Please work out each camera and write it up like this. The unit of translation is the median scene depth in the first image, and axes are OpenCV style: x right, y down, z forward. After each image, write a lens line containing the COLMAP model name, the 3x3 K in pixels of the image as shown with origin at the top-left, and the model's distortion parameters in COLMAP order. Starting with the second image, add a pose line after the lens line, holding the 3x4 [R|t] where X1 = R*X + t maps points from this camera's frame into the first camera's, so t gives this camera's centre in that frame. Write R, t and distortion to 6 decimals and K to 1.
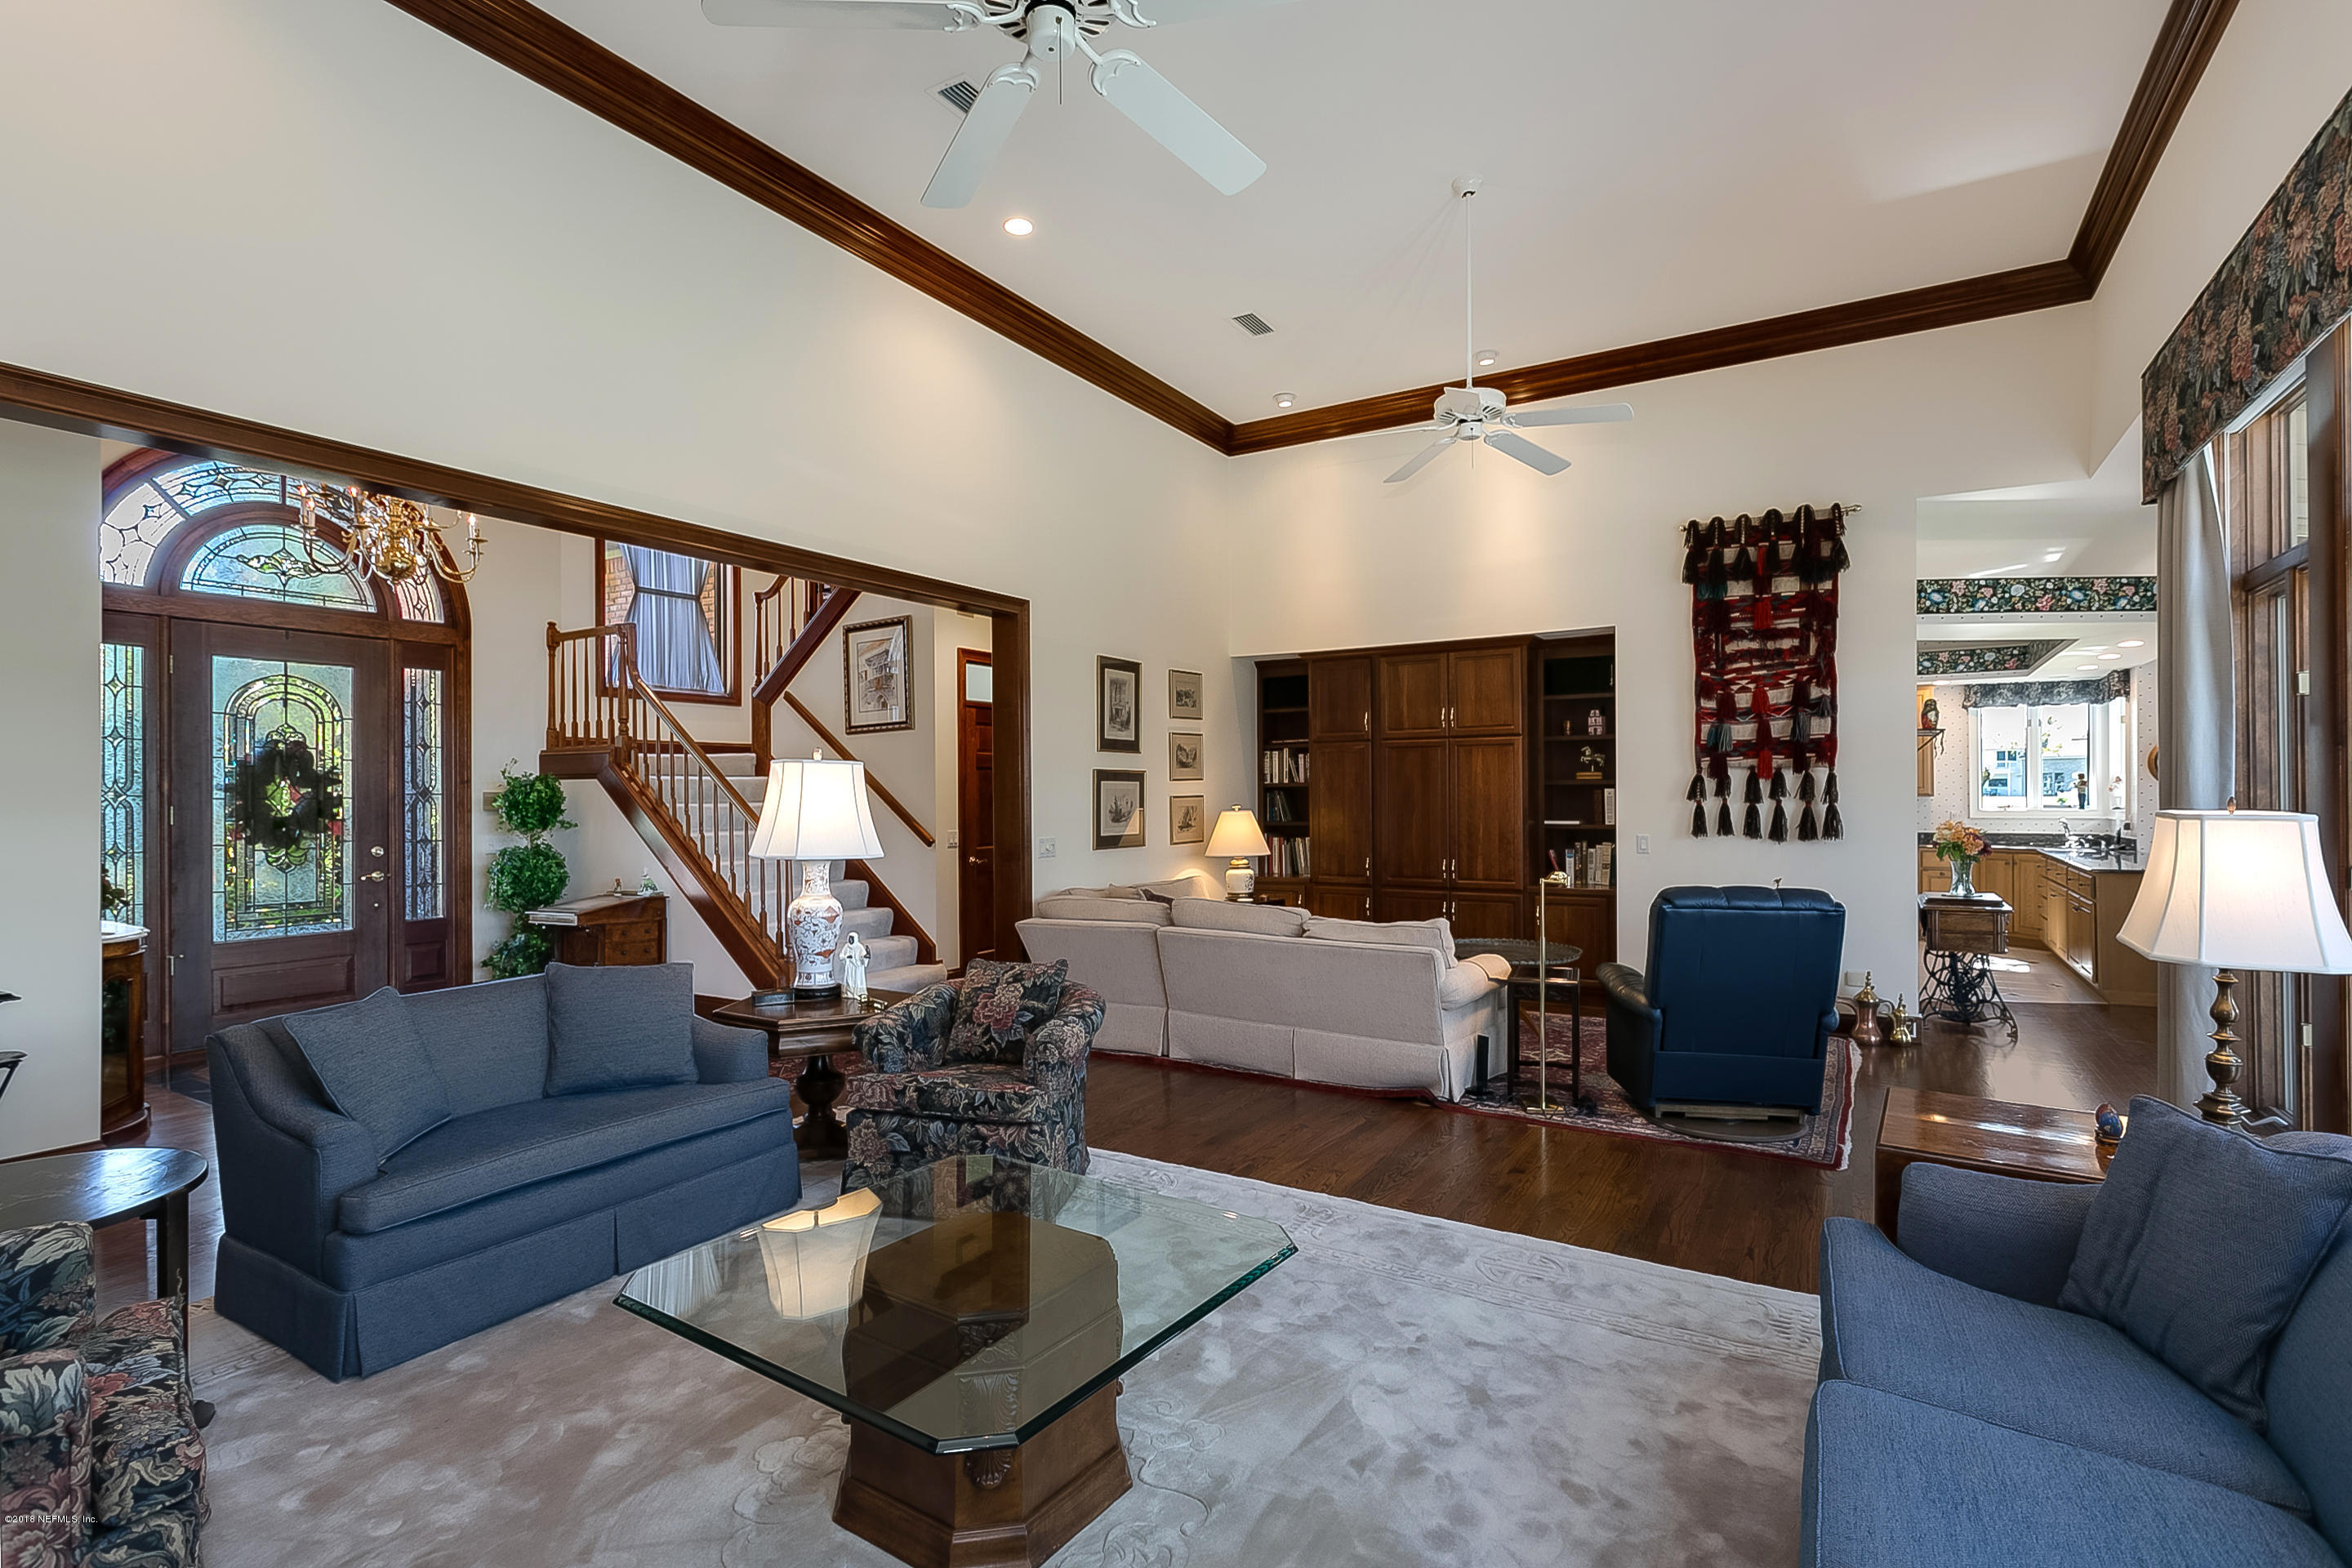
lens RADIAL K [[1119.2, 0, 1176.0], [0, 1119.2, 784.0], [0, 0, 1]] dist [-0.001272, 0.000403]
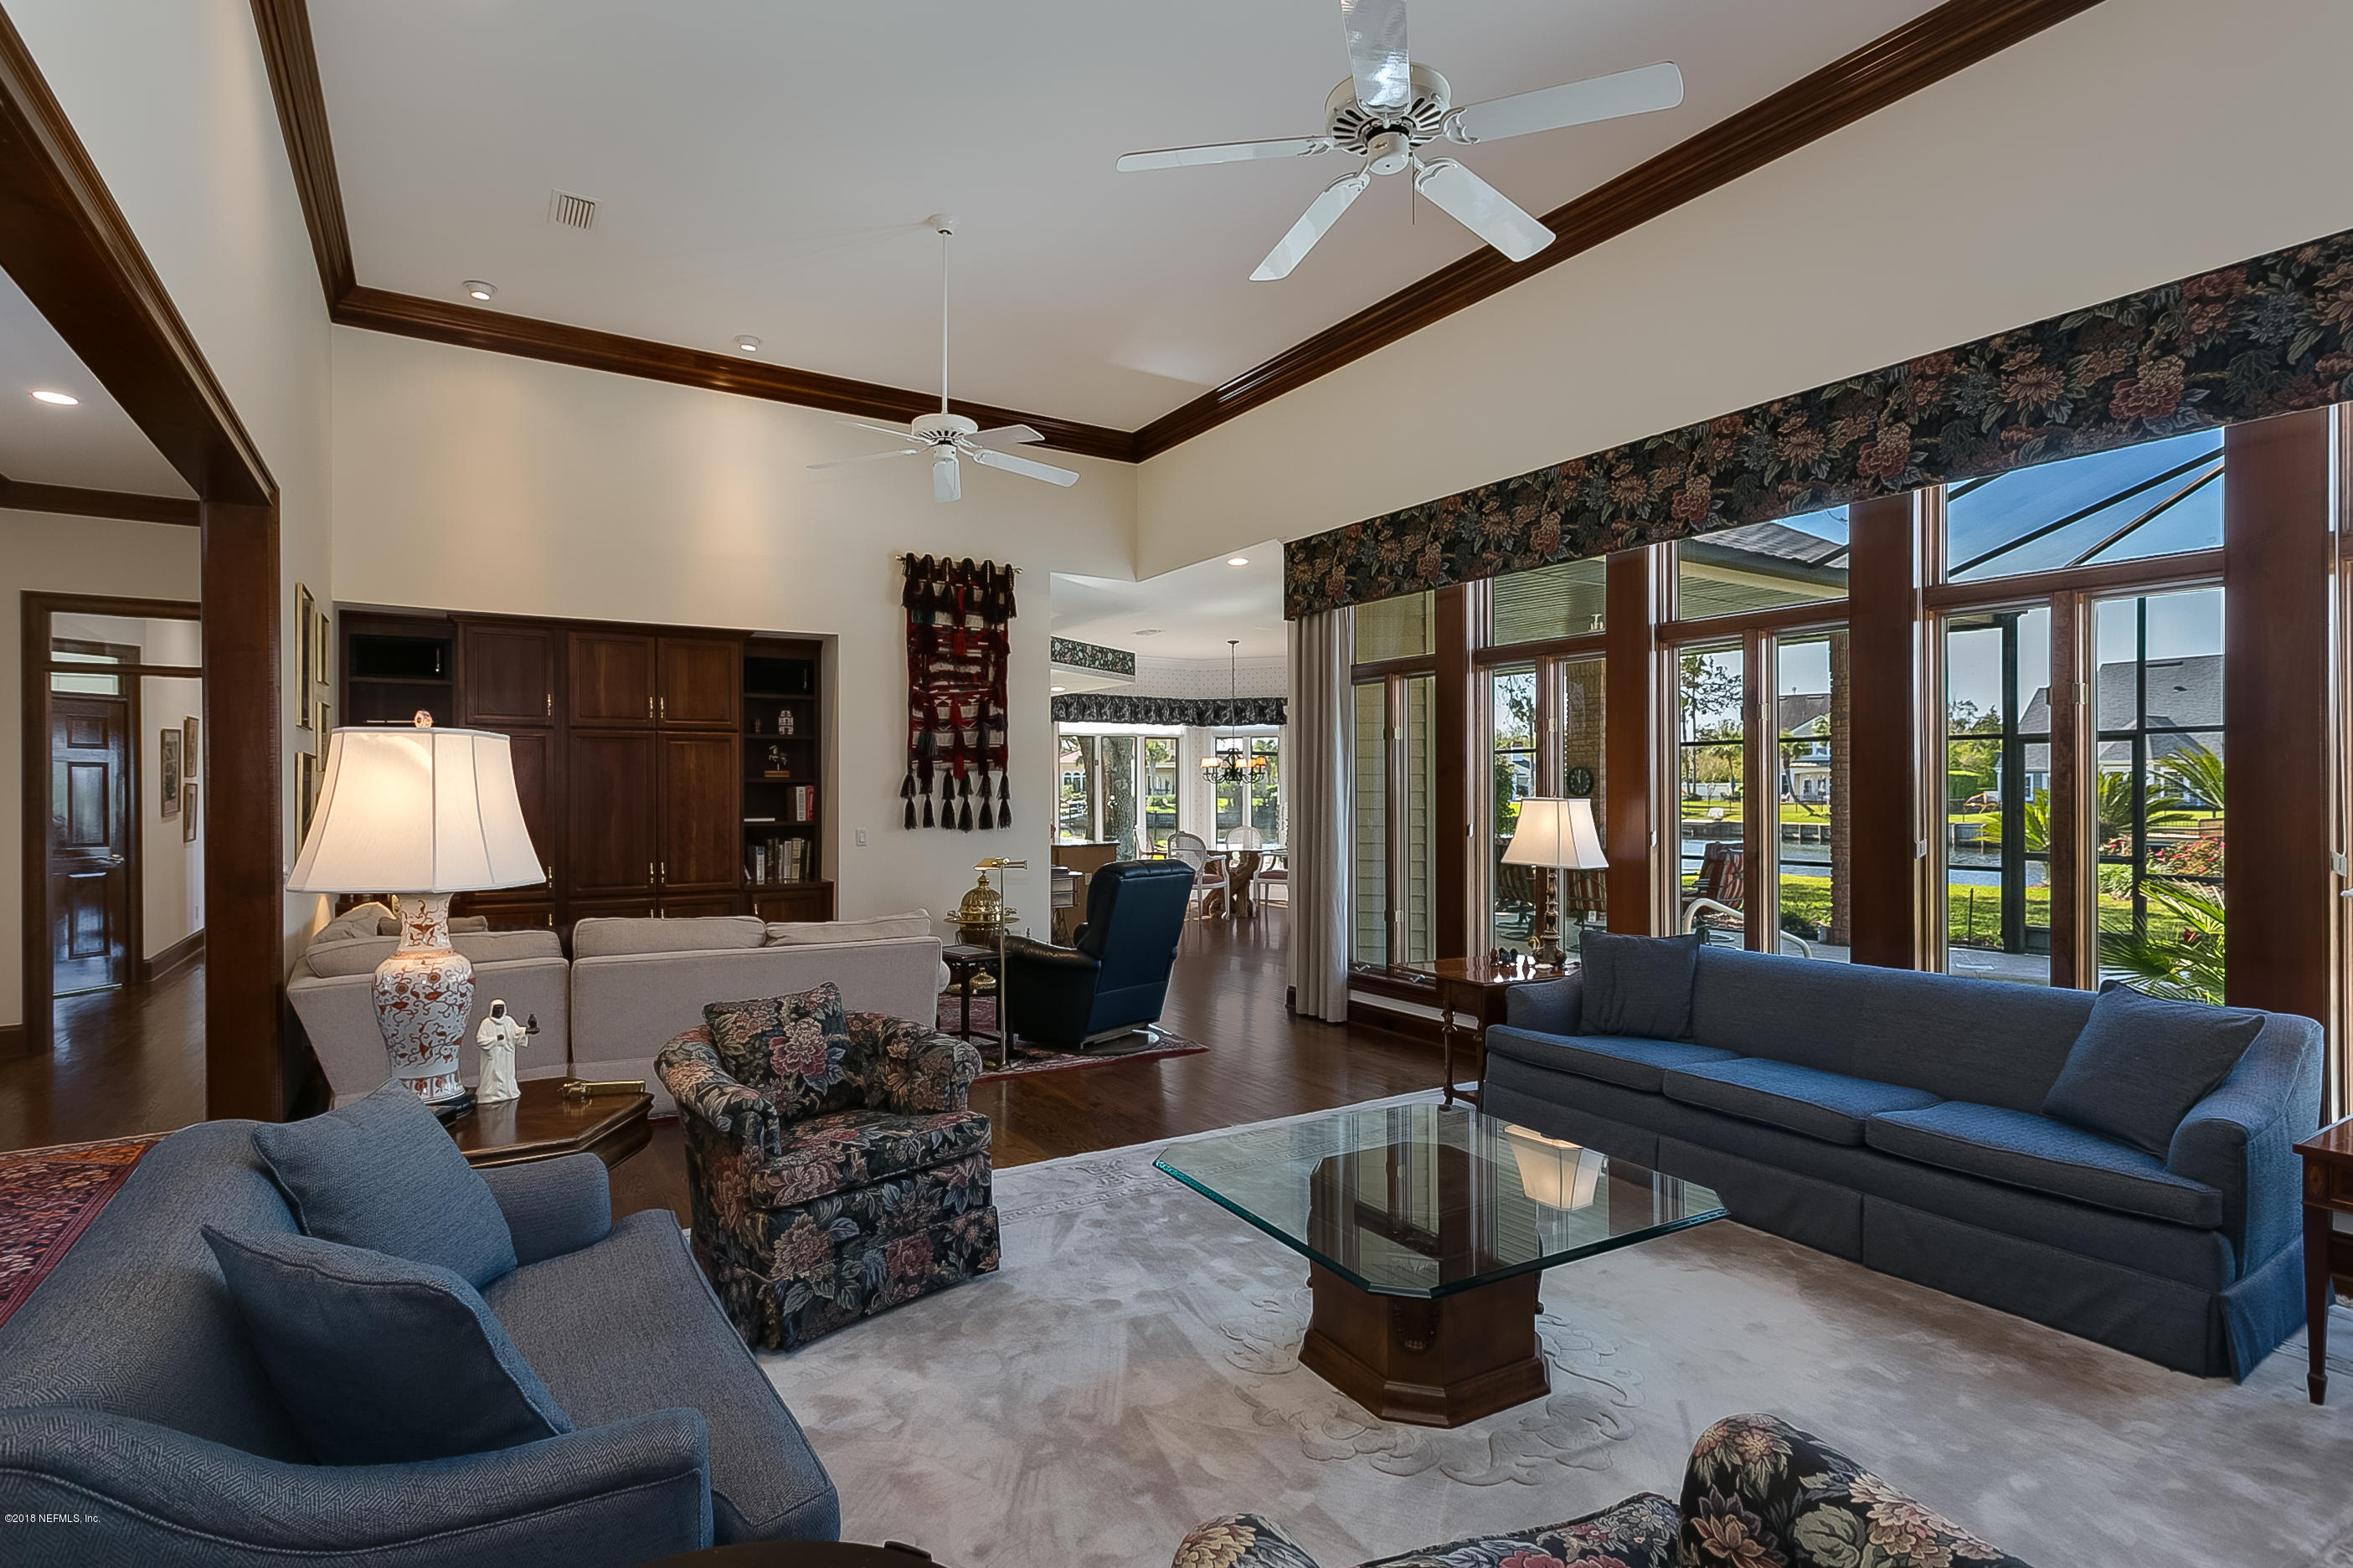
lens RADIAL K [[1146.0, 0, 1176.5], [0, 1146.0, 784.0], [0, 0, 1]] dist [-0.000041, 0.000083]
pose [[0.443272, 0.009257, 0.896340, -0.462917], [-0.008374, 0.999946, -0.006186, 0.005978], [-0.896348, -0.004764, 0.443325, 0.232317]]
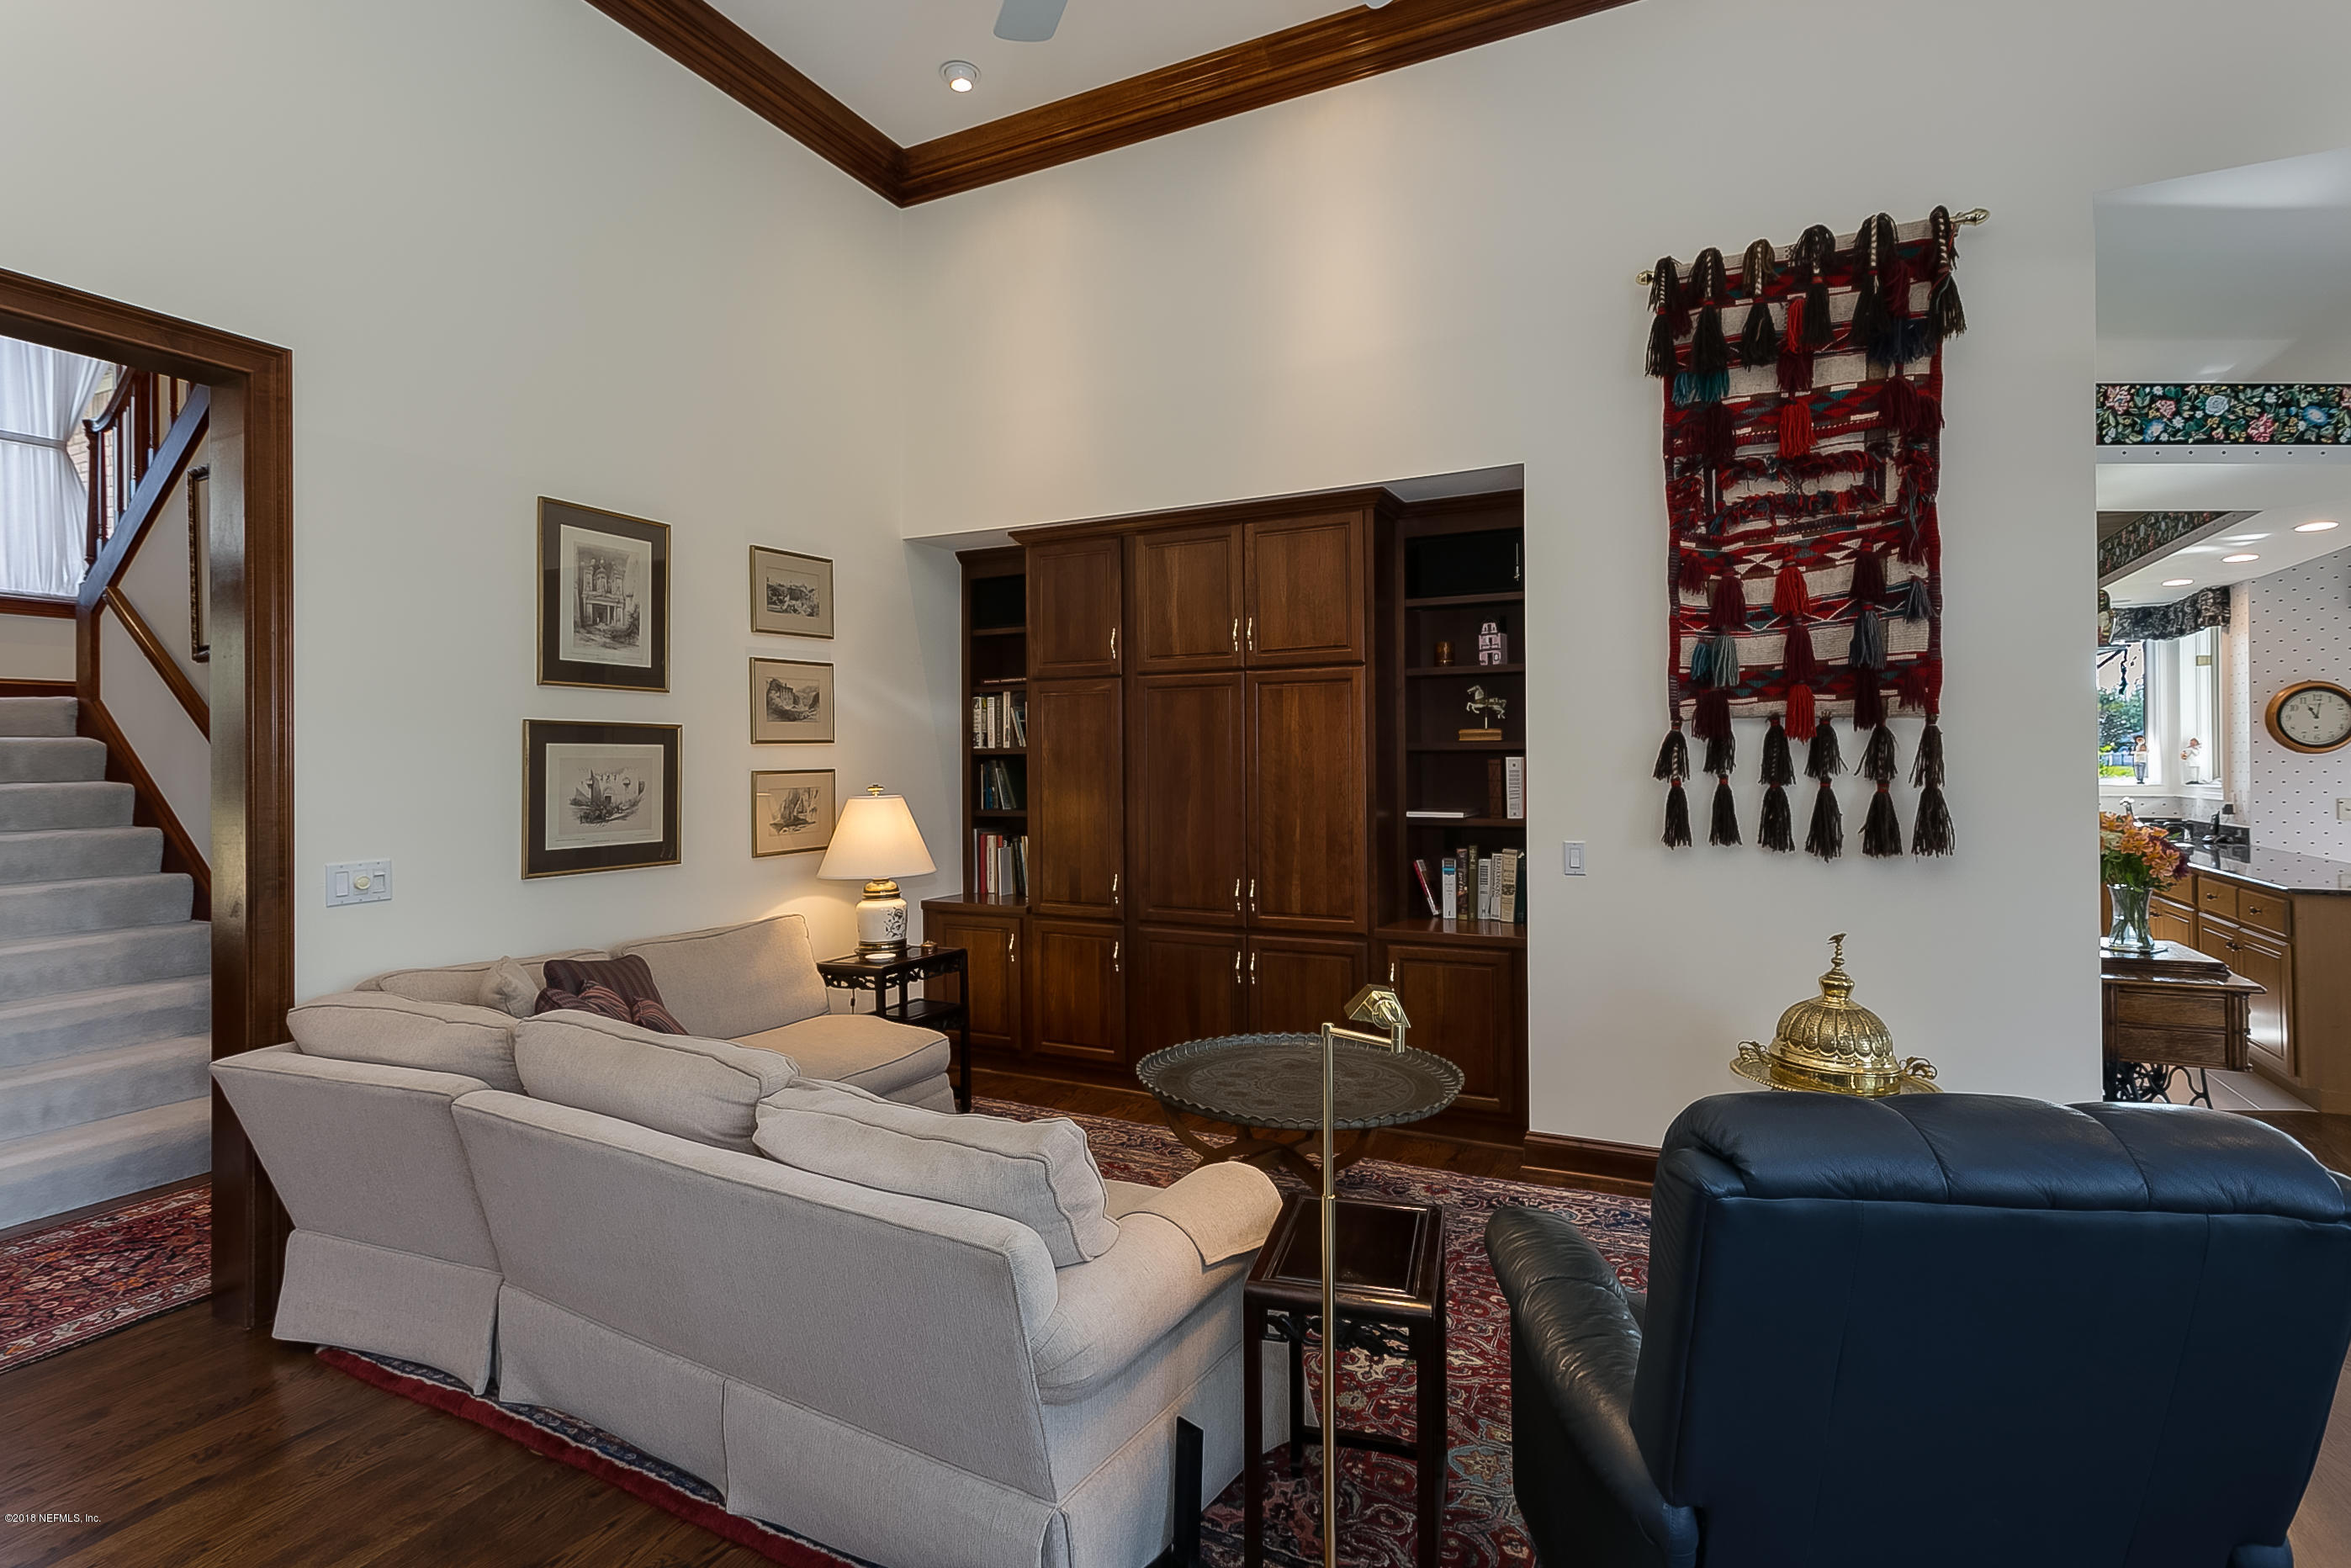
lens RADIAL K [[1139.6, 0, 1173.8], [0, 1139.6, 748.4], [0, 0, 1]] dist [0.000603, 0.000189]
pose [[0.996666, -0.000369, 0.081589, 0.180272], [0.000570, 0.999997, -0.002440, 0.001184], [-0.081588, 0.002478, 0.996663, 0.469941]]
